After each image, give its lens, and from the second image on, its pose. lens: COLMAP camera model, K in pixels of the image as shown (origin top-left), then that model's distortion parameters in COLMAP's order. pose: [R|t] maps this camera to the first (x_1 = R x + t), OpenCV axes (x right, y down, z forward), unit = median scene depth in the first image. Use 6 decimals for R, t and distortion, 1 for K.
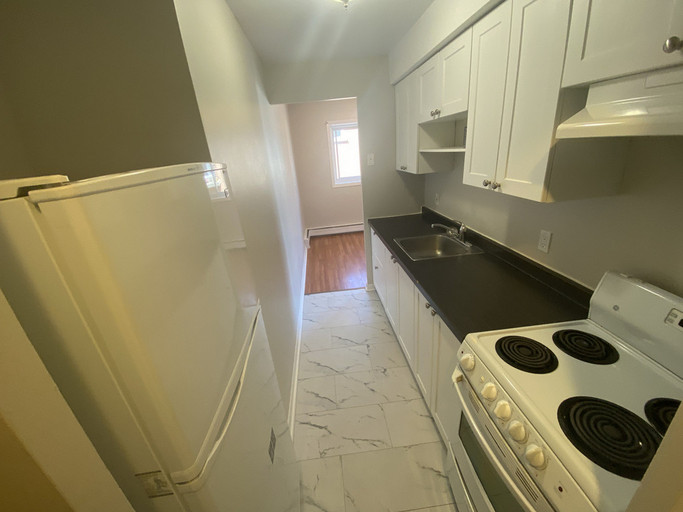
lens RADIAL K [[276.7, 0, 341.4], [0, 276.7, 259.0], [0, 0, 1]] dist [0.003599, -0.000675]
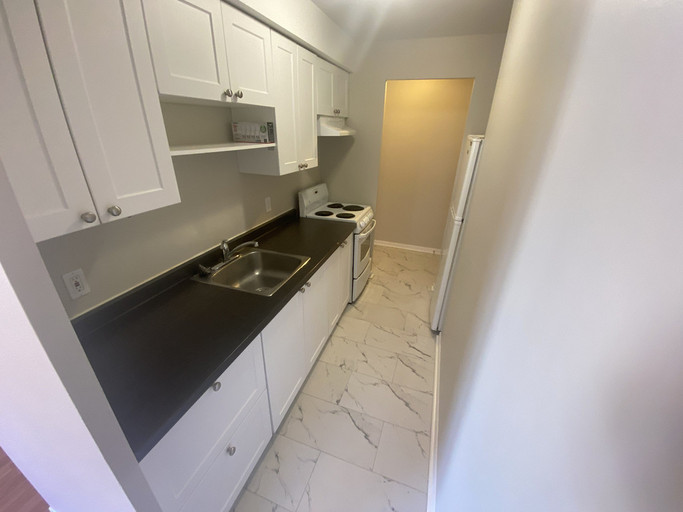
lens RADIAL K [[276.7, 0, 339.9], [0, 276.7, 254.2], [0, 0, 1]] dist [0.003599, -0.000675]
pose [[-0.913048, -0.110072, 0.392719, -0.241752], [0.194066, 0.729654, 0.655701, -0.711274], [-0.358723, 0.674900, -0.644847, 1.816185]]
